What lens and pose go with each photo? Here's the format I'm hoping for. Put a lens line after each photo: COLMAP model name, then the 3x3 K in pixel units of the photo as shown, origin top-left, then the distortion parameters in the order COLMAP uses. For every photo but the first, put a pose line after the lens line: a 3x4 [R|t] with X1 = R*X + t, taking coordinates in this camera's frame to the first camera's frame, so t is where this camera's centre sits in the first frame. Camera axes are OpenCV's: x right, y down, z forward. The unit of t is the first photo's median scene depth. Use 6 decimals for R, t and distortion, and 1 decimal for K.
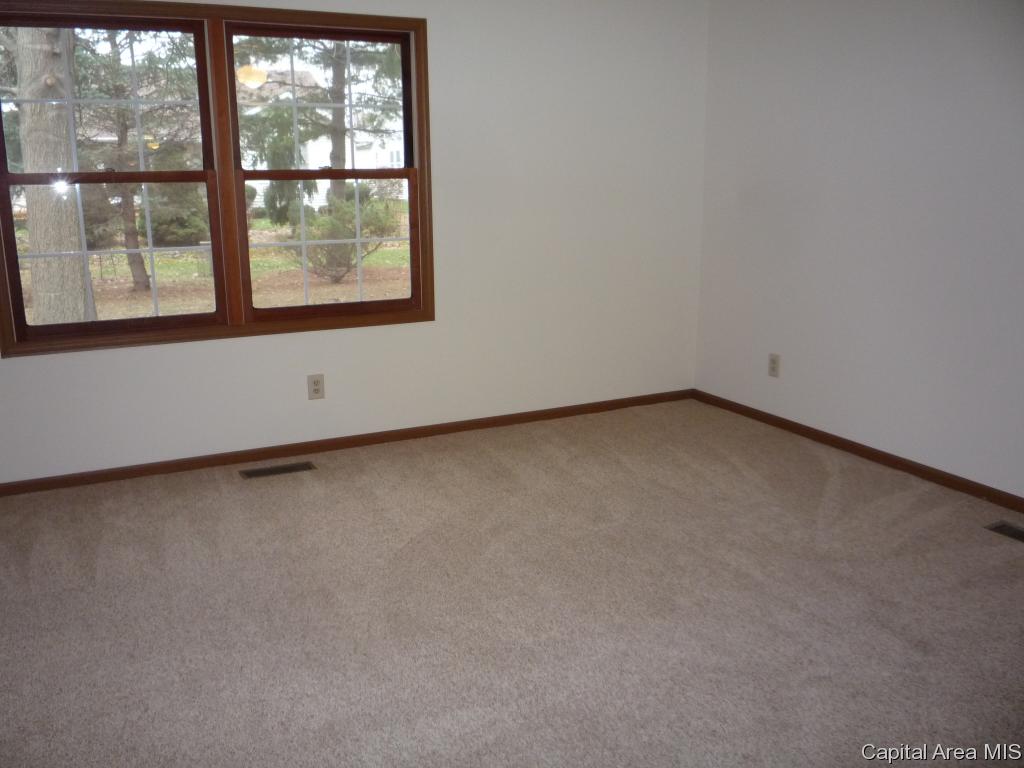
lens RADIAL K [[911.5, 0, 511.3], [0, 911.5, 383.9], [0, 0, 1]] dist [-0.014803, -0.002377]
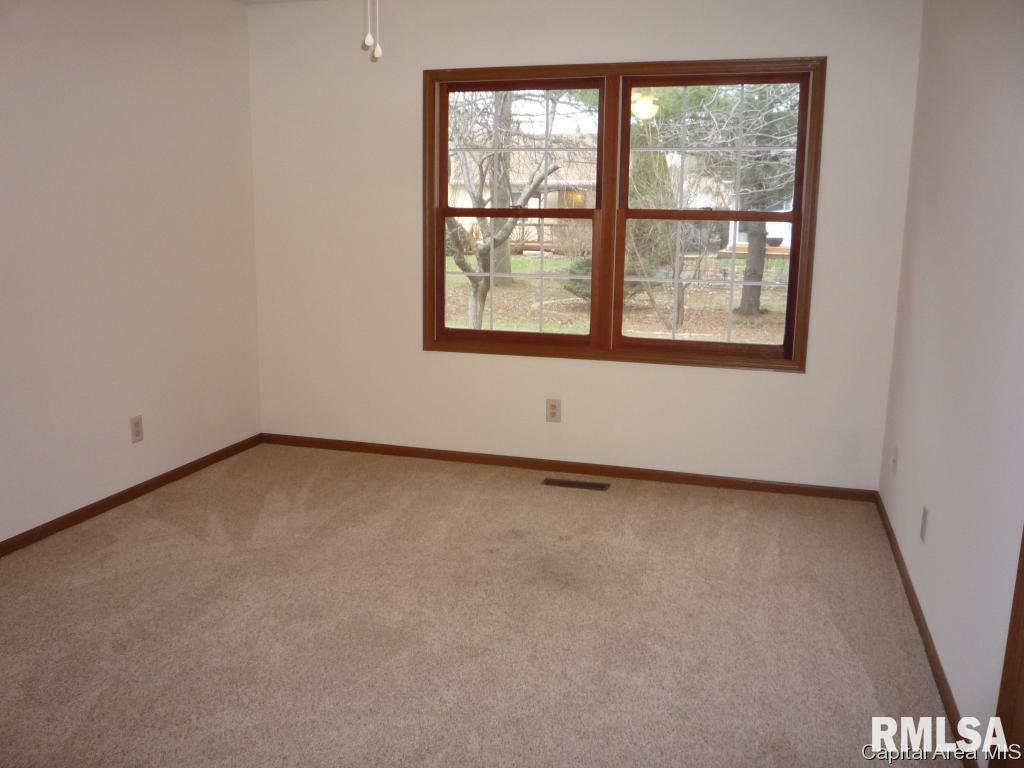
lens RADIAL K [[855.7, 0, 512.9], [0, 855.7, 384.1], [0, 0, 1]] dist [-0.056242, -0.002690]
pose [[0.736303, 0.151072, -0.659572, 0.339554], [-0.171011, 0.984660, 0.034627, -0.044911], [0.654686, 0.087299, 0.750843, 0.177257]]
